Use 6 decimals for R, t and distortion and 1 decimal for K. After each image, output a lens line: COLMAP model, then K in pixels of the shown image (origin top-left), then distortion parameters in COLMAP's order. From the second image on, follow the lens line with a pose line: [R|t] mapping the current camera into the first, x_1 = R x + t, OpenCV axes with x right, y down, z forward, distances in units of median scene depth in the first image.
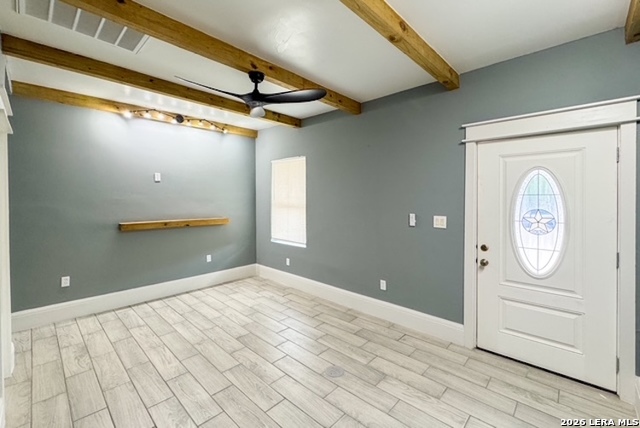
lens RADIAL K [[283.8, 0, 340.1], [0, 283.8, 198.3], [0, 0, 1]] dist [-0.000340, 0.000190]
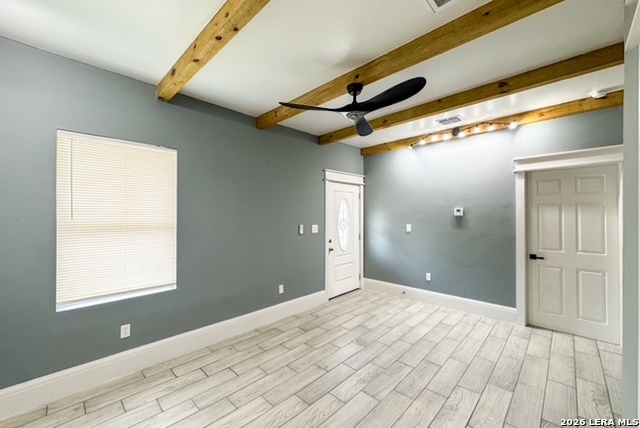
lens RADIAL K [[256.0, 0, 317.0], [0, 256.0, 211.8], [0, 0, 1]] dist [-0.000611, 0.000048]
pose [[0.042766, 0.006450, 0.999064, -0.956140], [0.007148, 0.999952, -0.006761, 0.002712], [-0.999060, 0.007430, 0.042718, 0.884163]]
